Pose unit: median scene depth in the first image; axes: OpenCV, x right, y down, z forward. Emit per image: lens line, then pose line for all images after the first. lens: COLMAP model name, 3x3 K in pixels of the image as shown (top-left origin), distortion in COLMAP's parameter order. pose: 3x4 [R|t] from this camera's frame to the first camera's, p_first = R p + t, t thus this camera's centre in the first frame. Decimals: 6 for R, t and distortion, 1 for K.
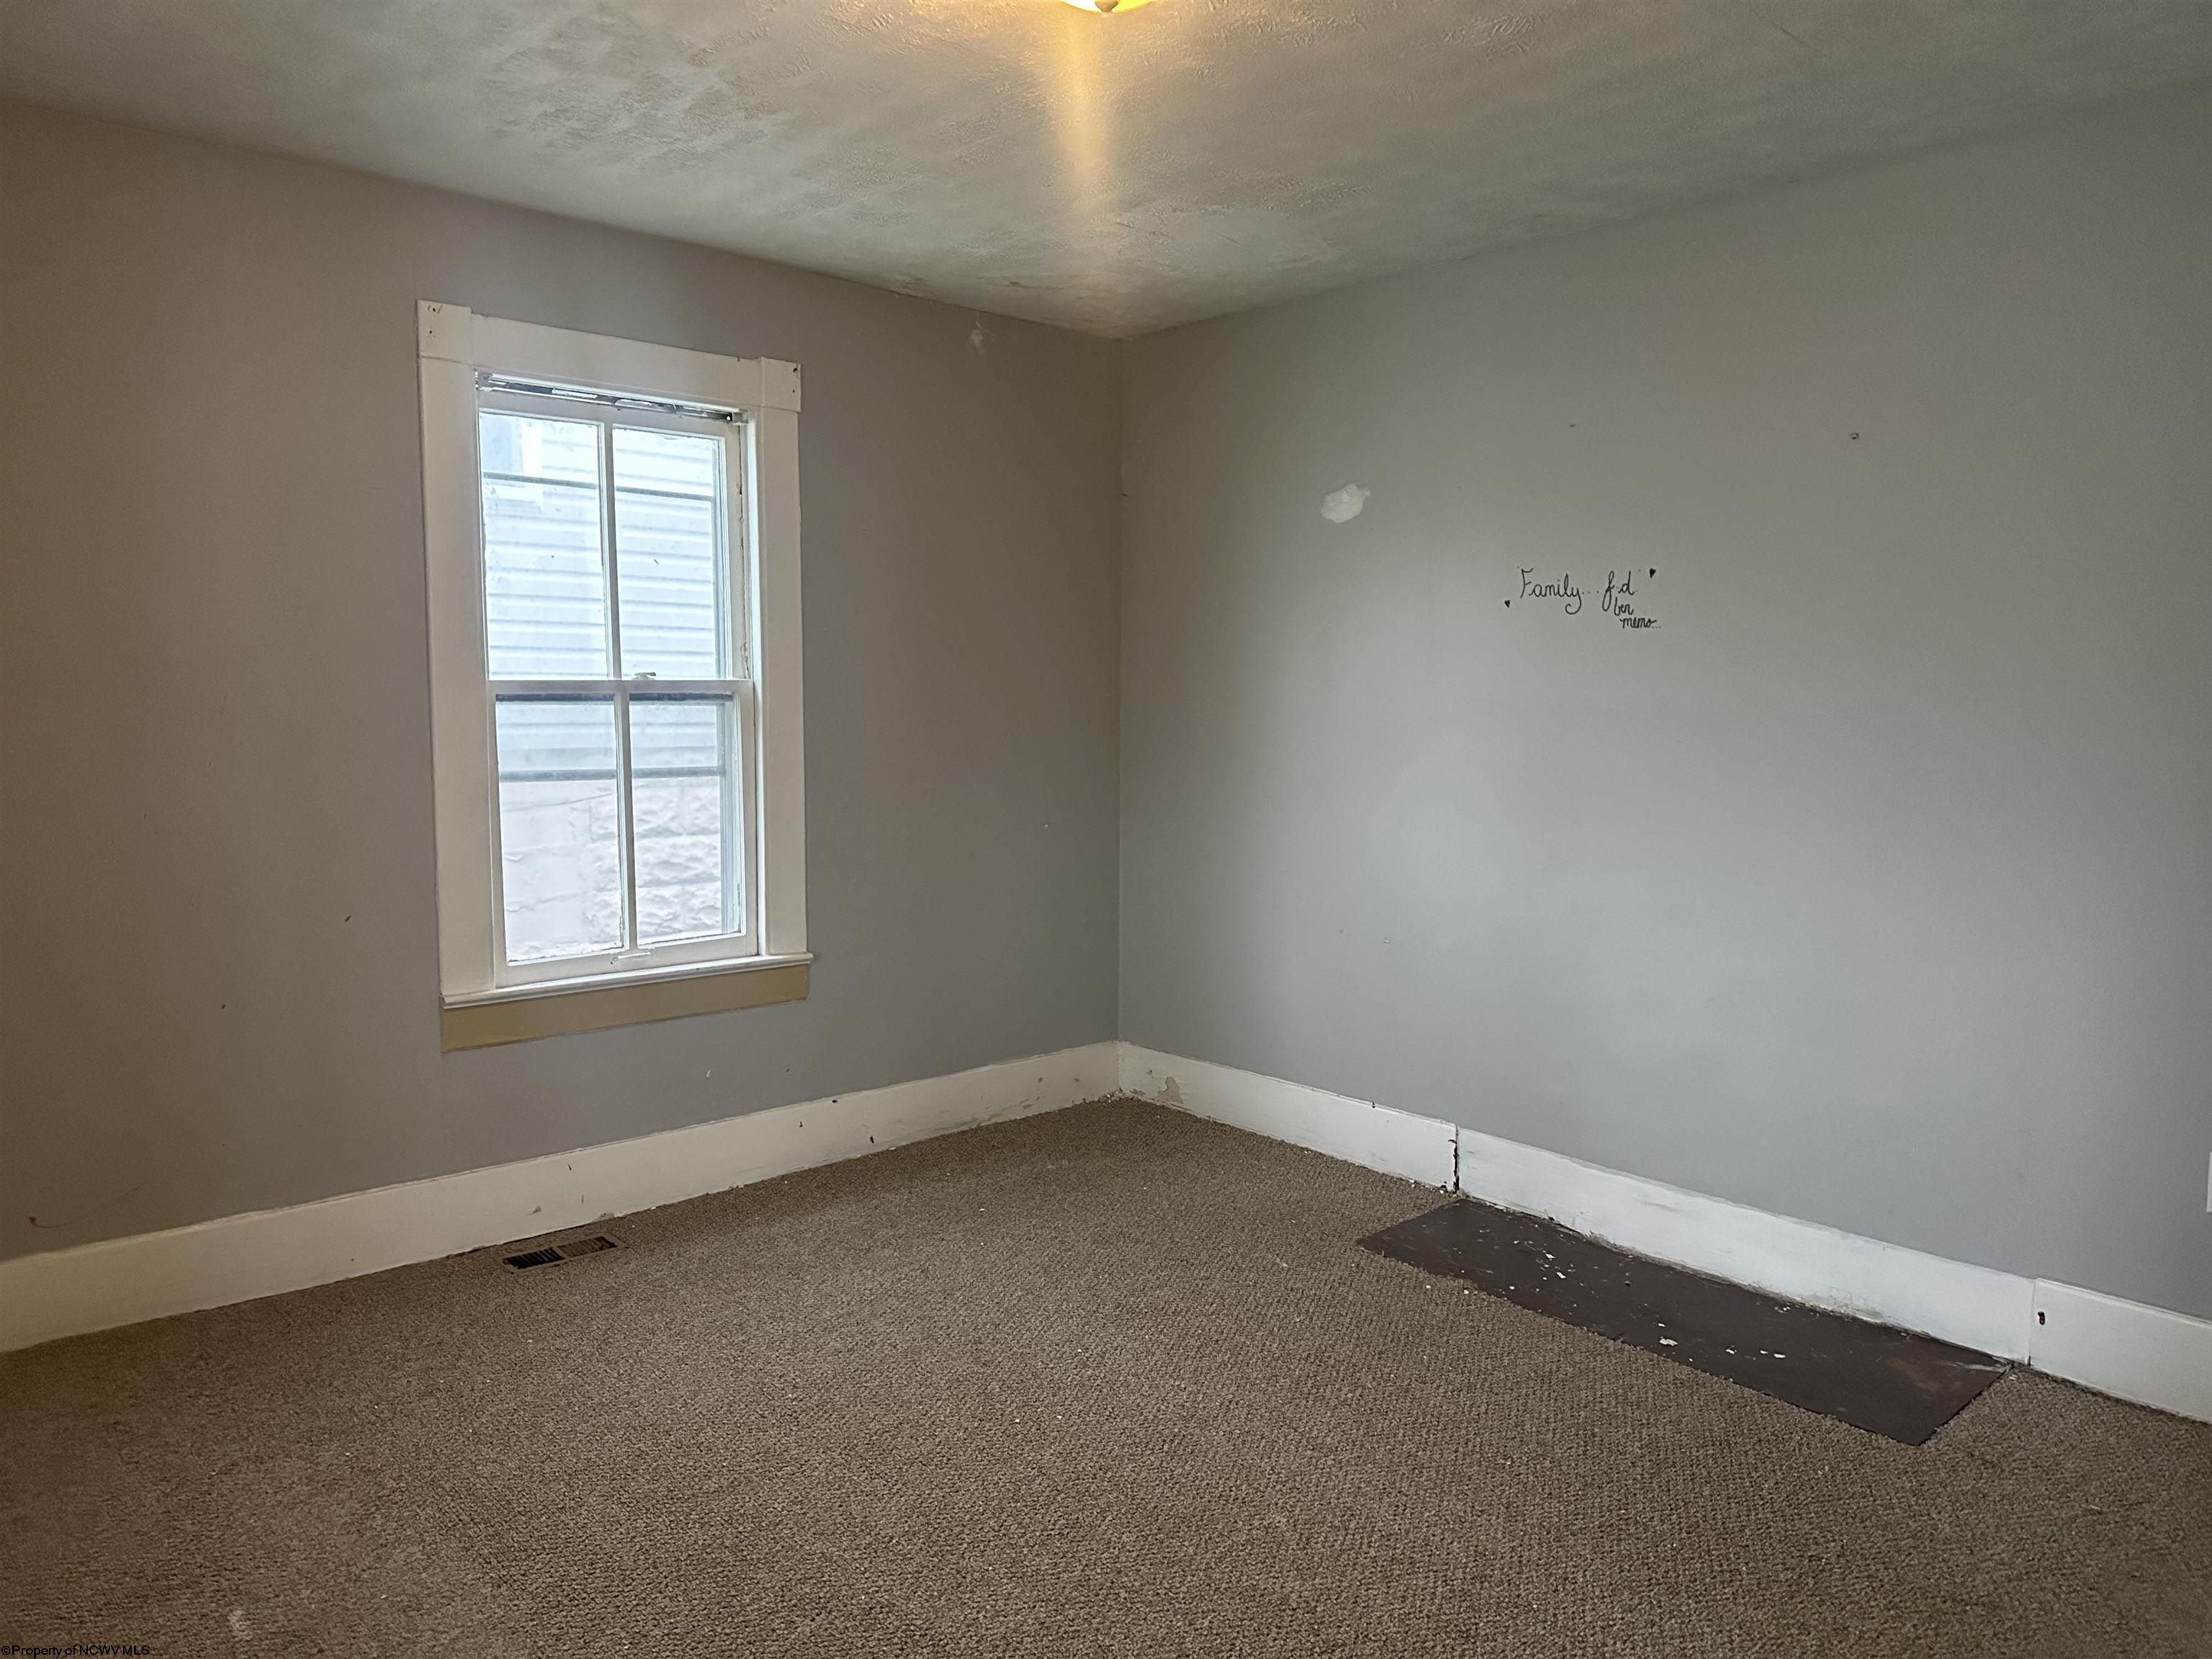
lens RADIAL K [[1566.3, 0, 1094.0], [0, 1566.3, 848.8], [0, 0, 1]] dist [0.102022, -0.125735]
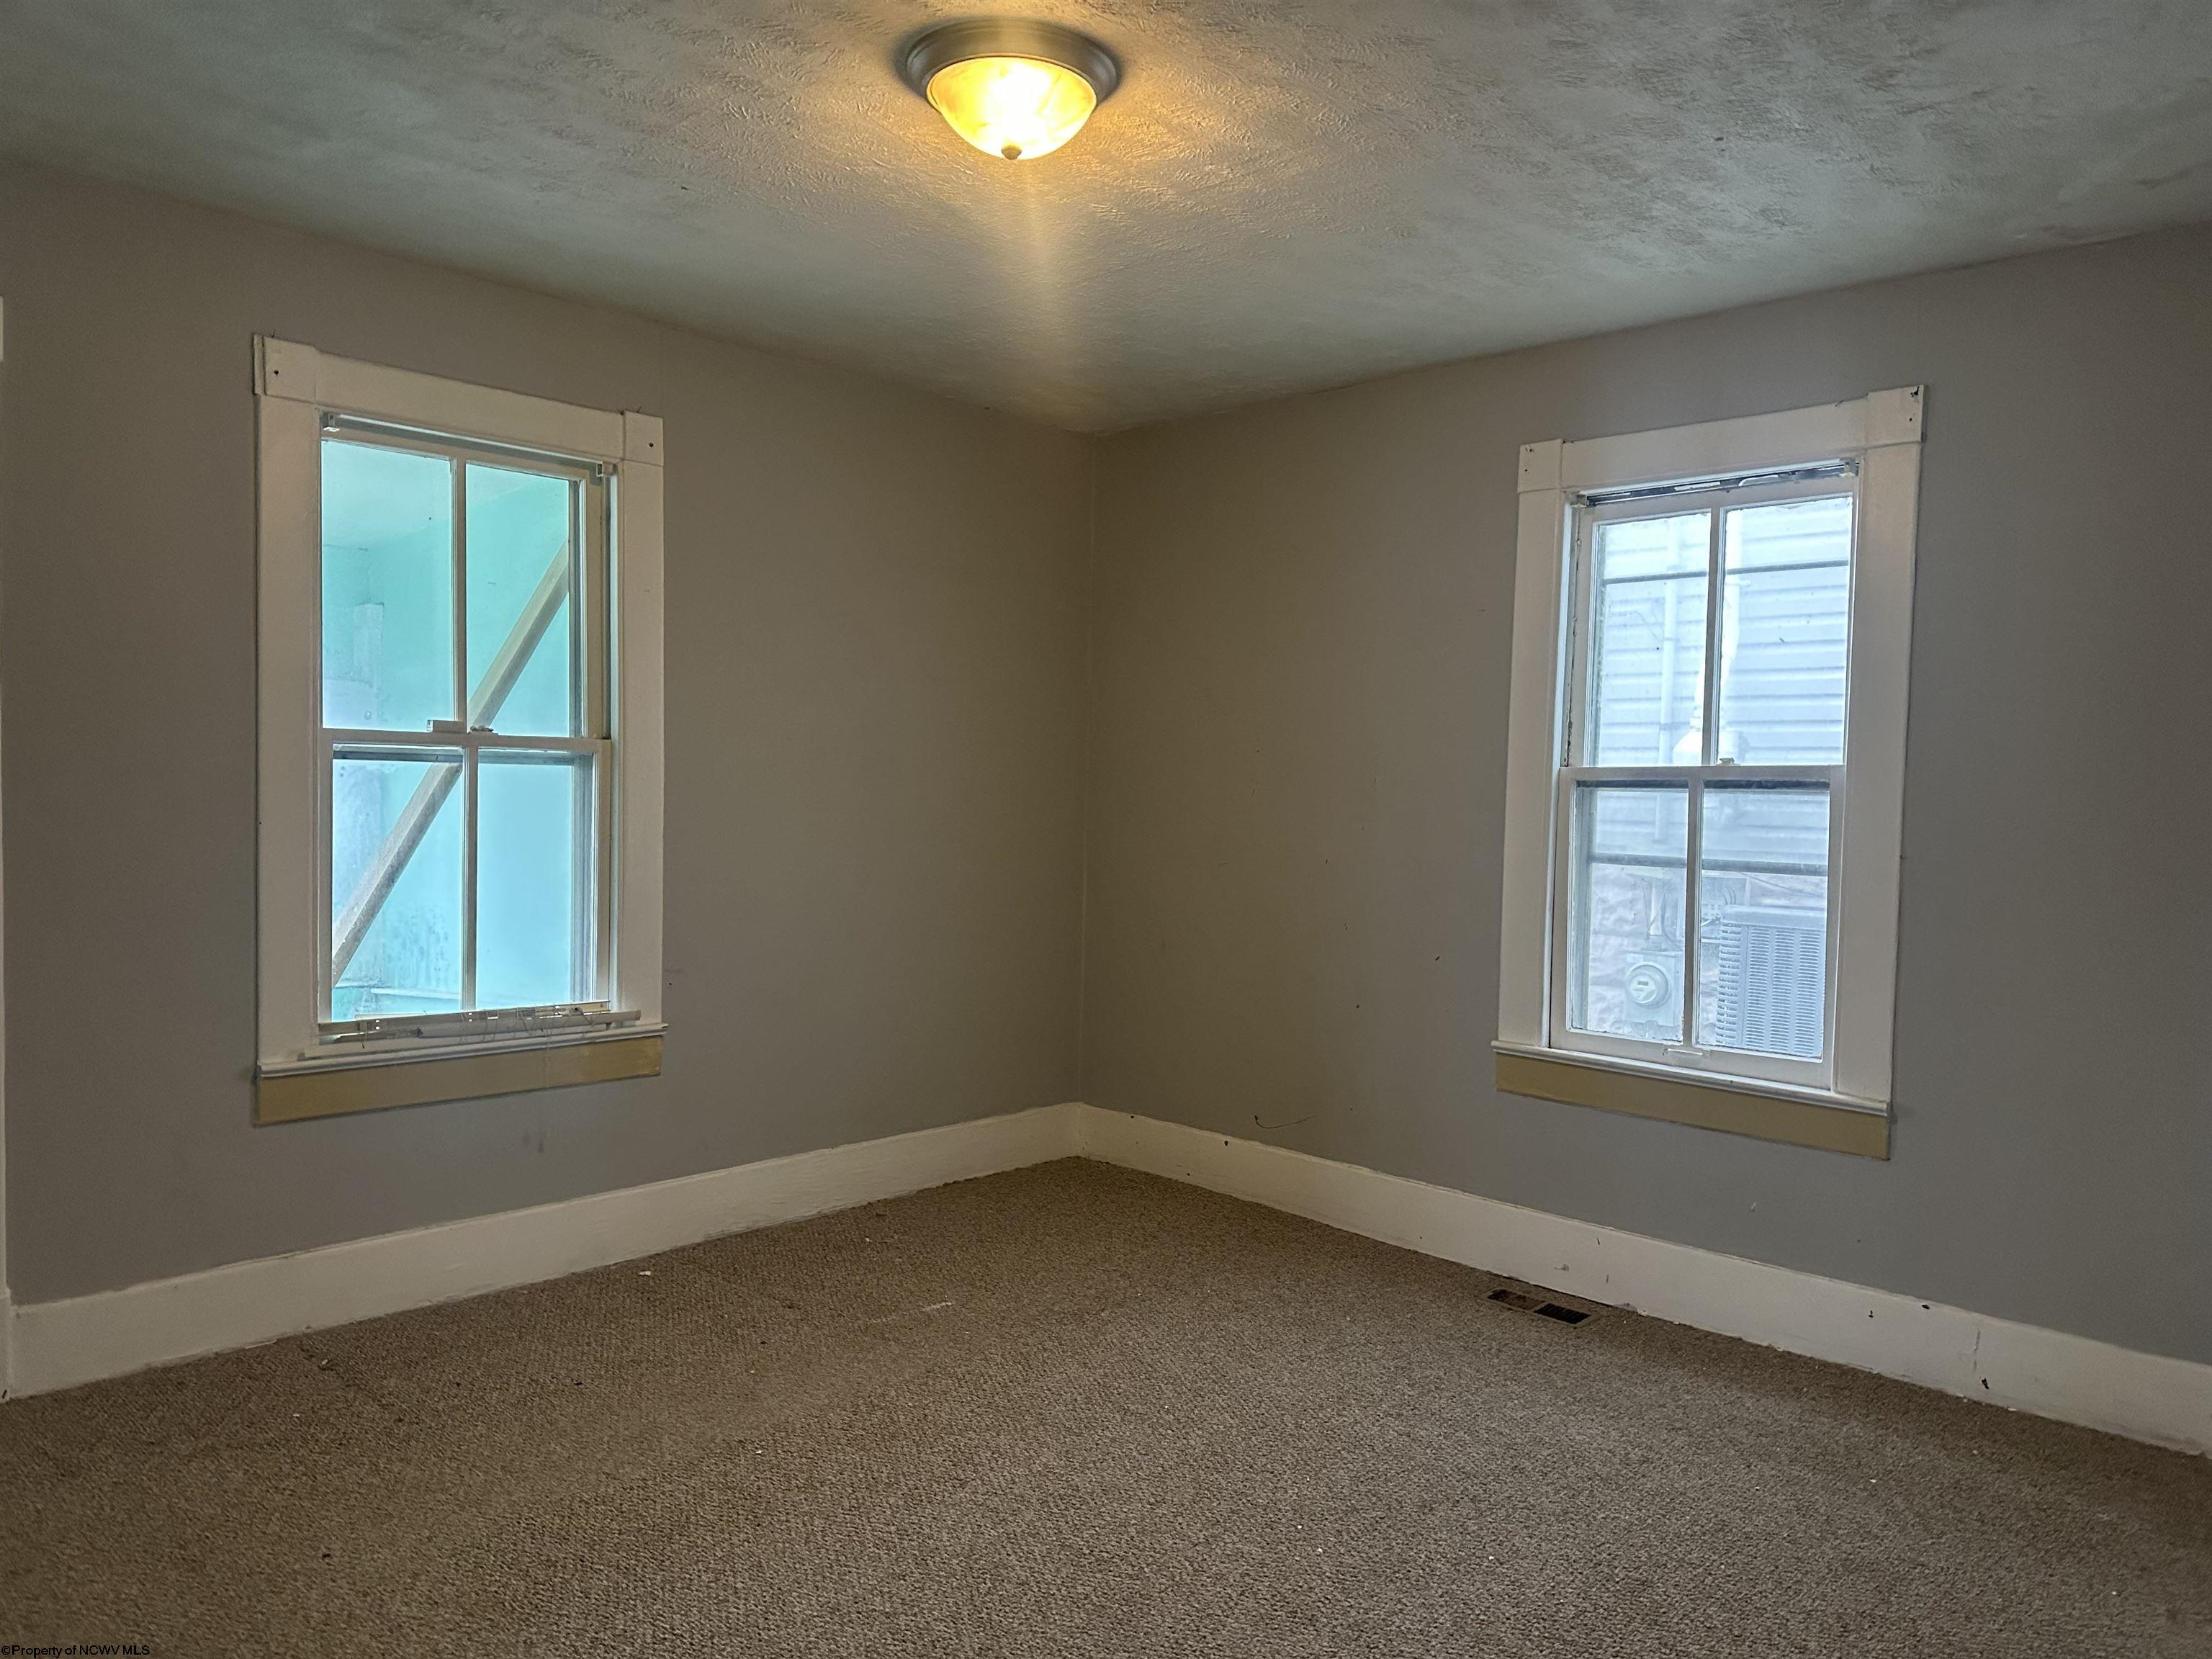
lens RADIAL K [[1566.3, 0, 1094.0], [0, 1566.3, 848.8], [0, 0, 1]] dist [0.102022, -0.125735]
pose [[0.065244, 0.039849, -0.997073, 0.659960], [-0.125438, 0.991604, 0.031423, -0.041426], [0.989954, 0.123020, 0.069694, 0.577217]]
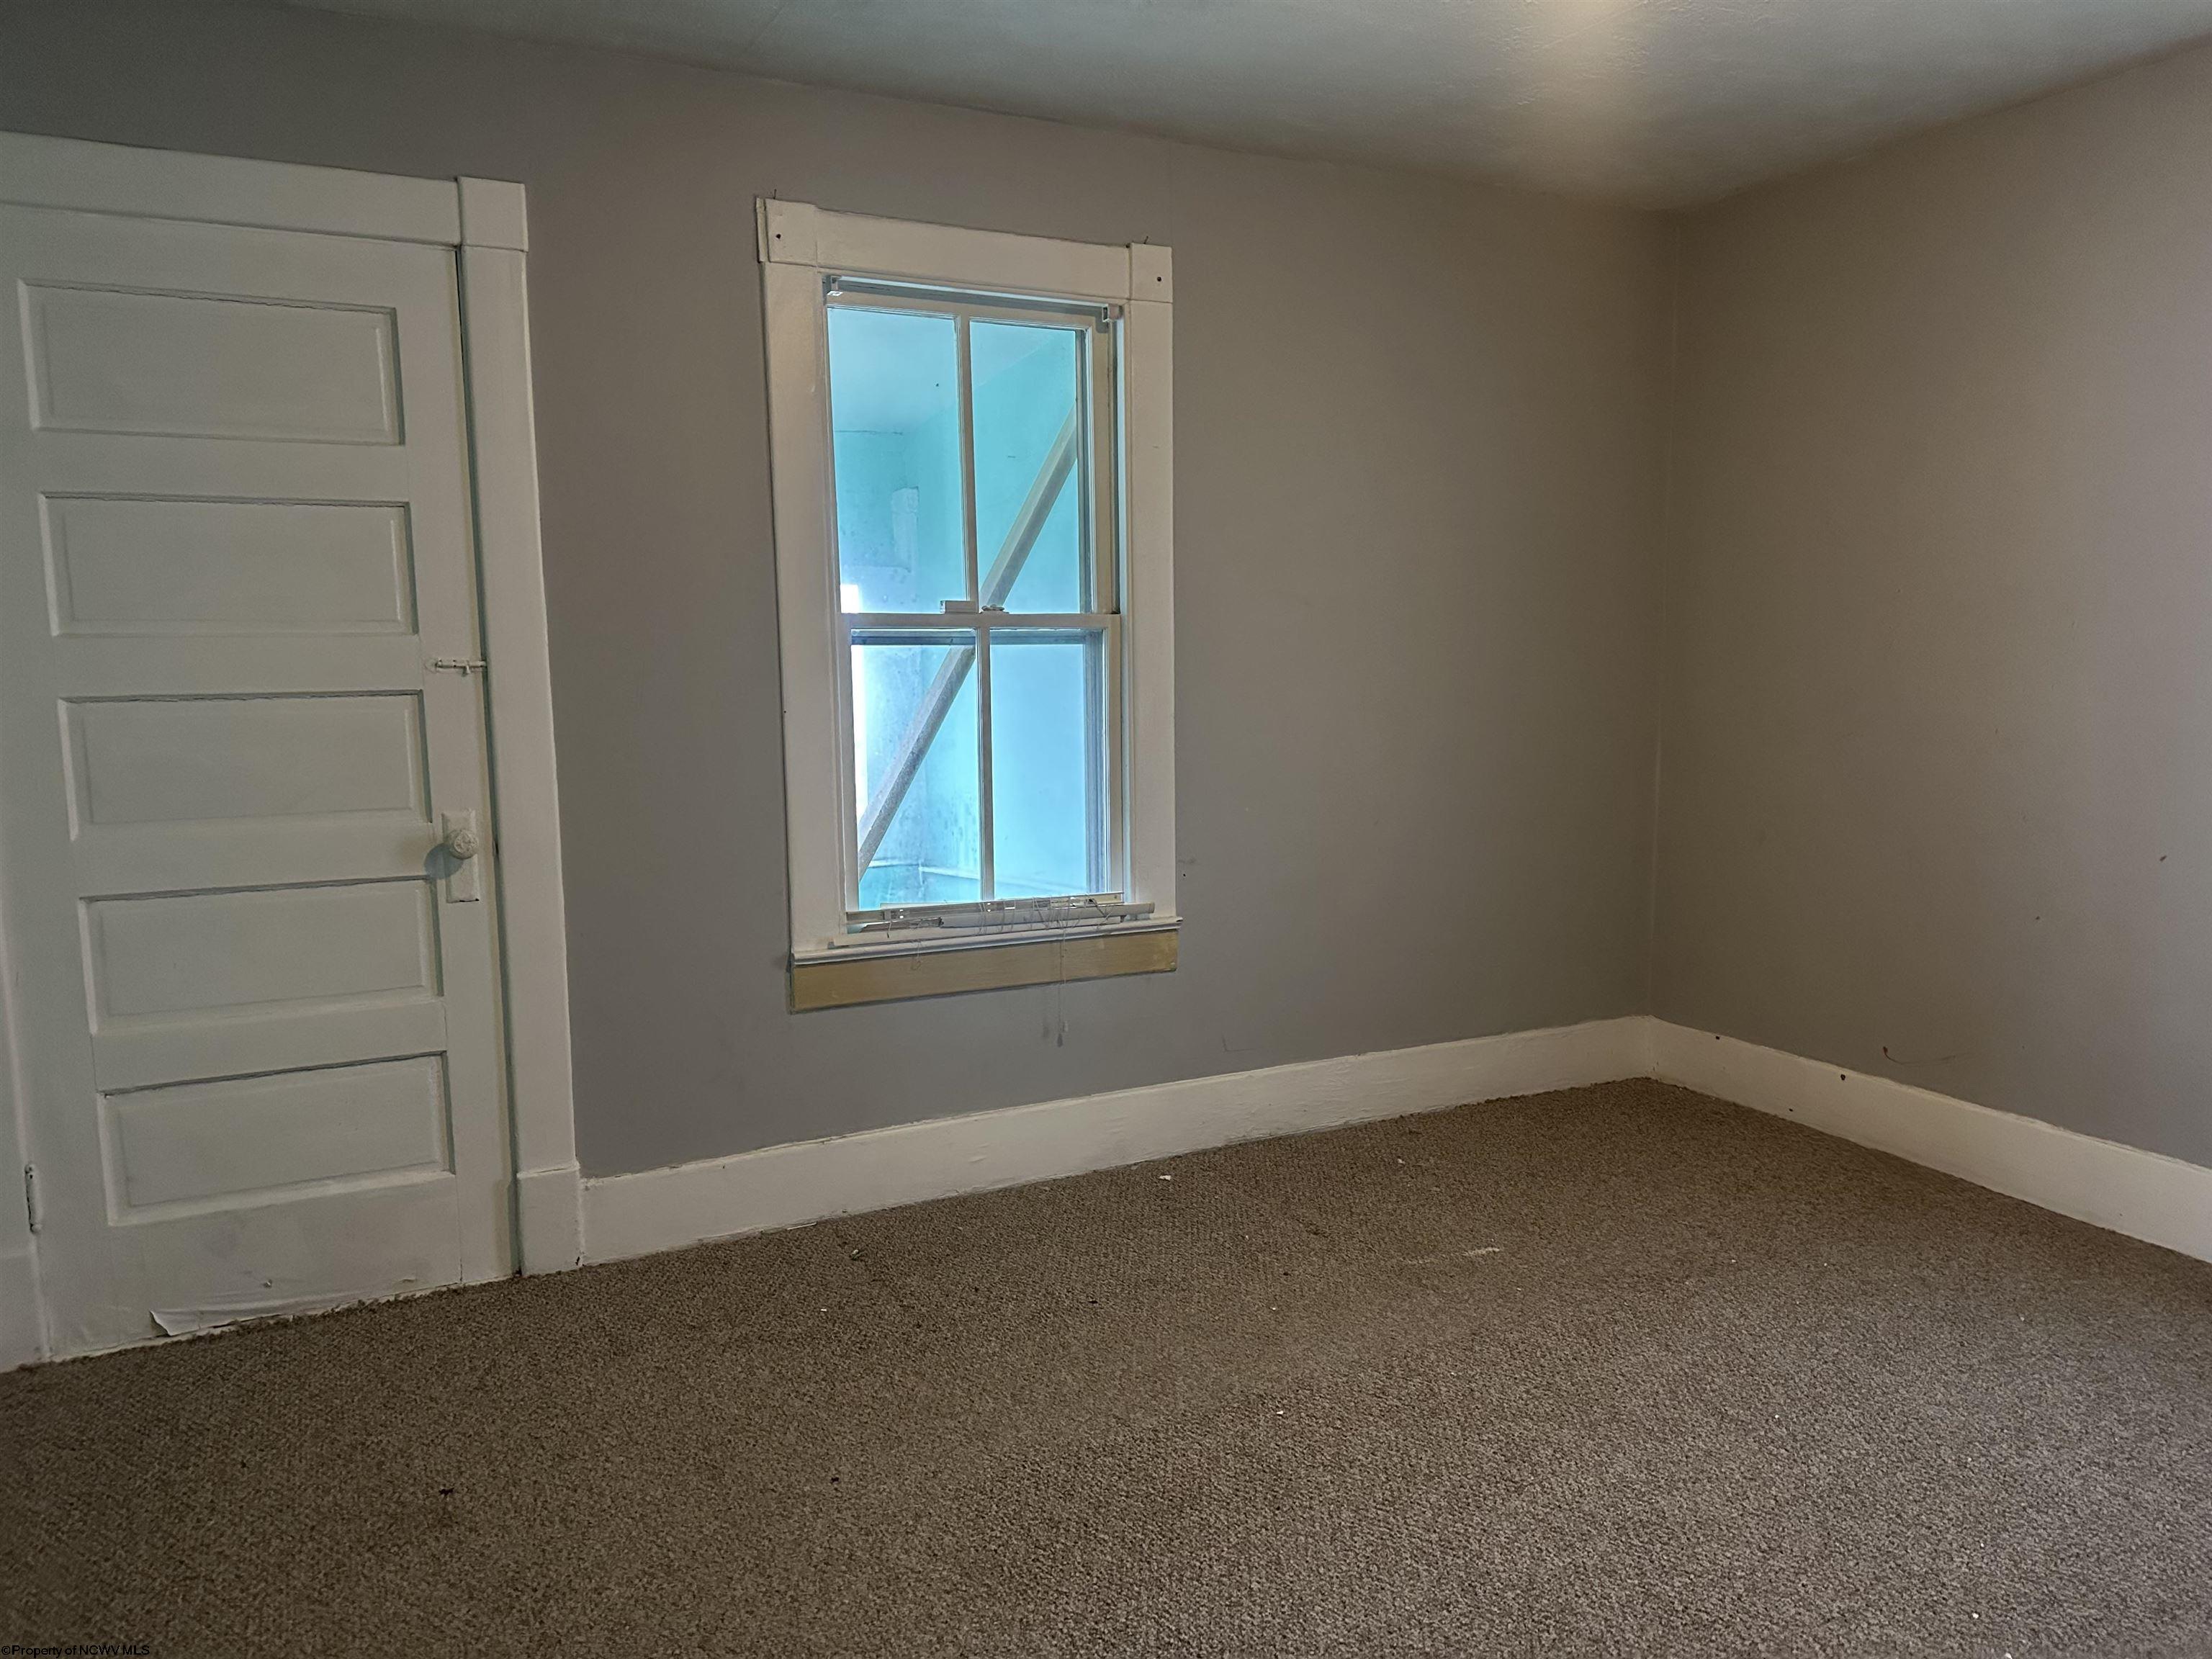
lens RADIAL K [[1566.3, 0, 1094.0], [0, 1566.3, 848.8], [0, 0, 1]] dist [0.102022, -0.125735]
pose [[-0.265115, 0.120875, -0.956610, 0.539131], [-0.091863, 0.984432, 0.149850, -0.041114], [0.959831, 0.127604, -0.249884, 0.569133]]
